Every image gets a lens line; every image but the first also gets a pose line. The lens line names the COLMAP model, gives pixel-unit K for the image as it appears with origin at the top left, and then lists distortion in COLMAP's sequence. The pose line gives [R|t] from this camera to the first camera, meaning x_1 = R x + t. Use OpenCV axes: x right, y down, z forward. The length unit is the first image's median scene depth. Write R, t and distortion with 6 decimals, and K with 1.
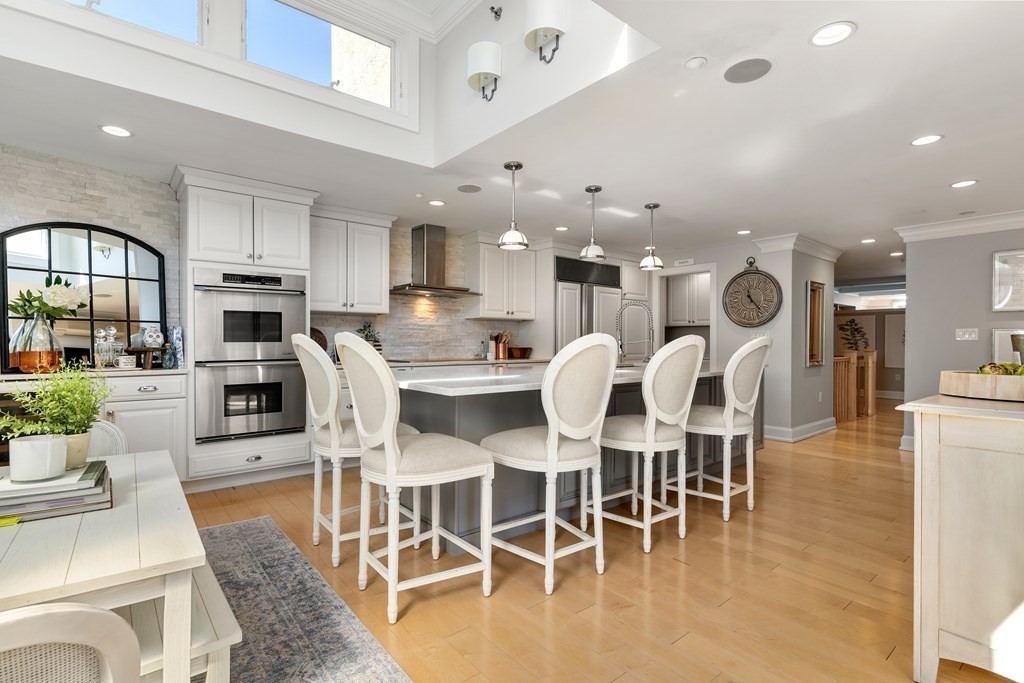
lens RADIAL K [[488.1, 0, 513.3], [0, 488.1, 339.6], [0, 0, 1]] dist [0.003563, 0.000068]
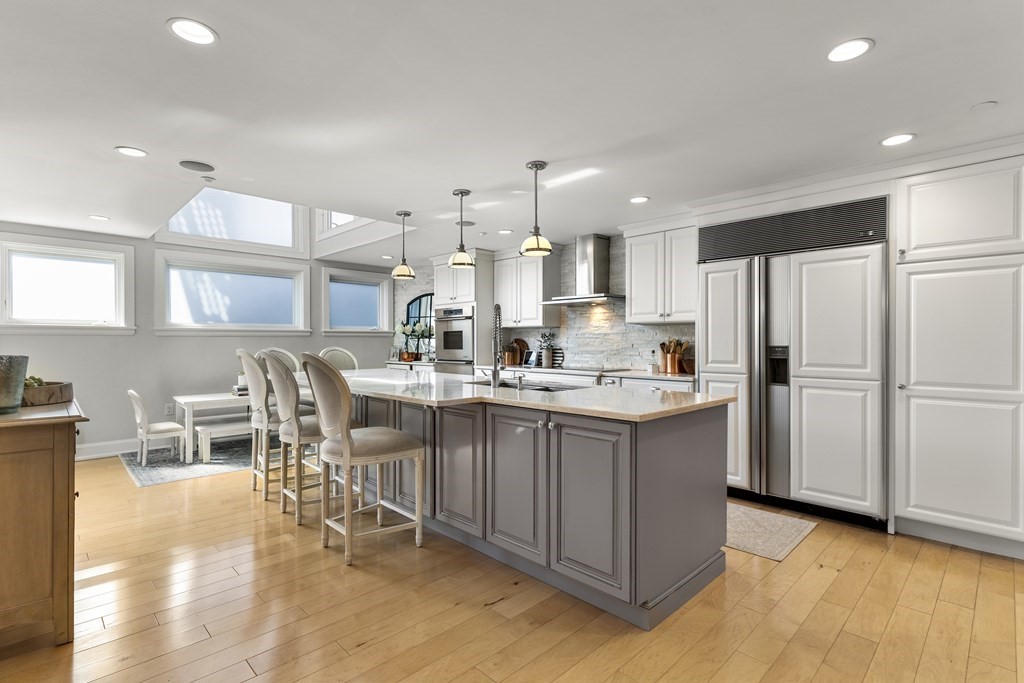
lens RADIAL K [[488.1, 0, 497.0], [0, 488.1, 342.1], [0, 0, 1]] dist [0.003563, 0.000068]
pose [[0.086955, -0.012938, -0.996128, 0.792980], [-0.006395, 0.999888, -0.013546, 0.002277], [0.996192, 0.007548, 0.086862, 0.693413]]
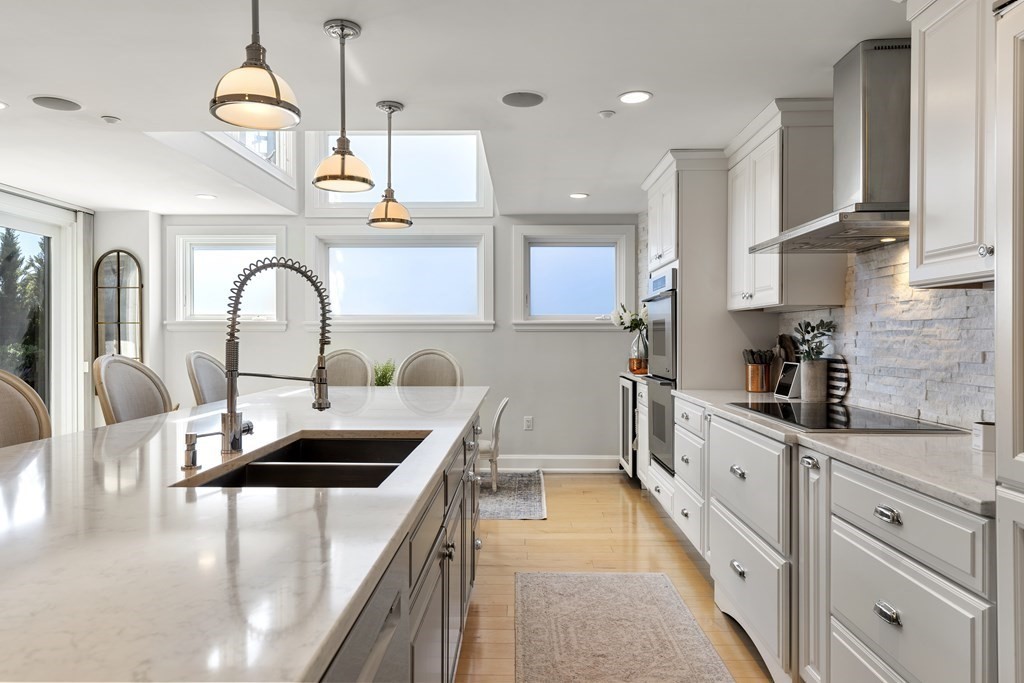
lens RADIAL K [[685.1, 0, 501.2], [0, 685.1, 335.6], [0, 0, 1]] dist [-0.002977, 0.000250]
pose [[-0.648971, -0.017137, -0.760620, 0.393411], [-0.016922, 0.999824, -0.008088, -0.009789], [0.760625, 0.007623, -0.649147, 1.083863]]
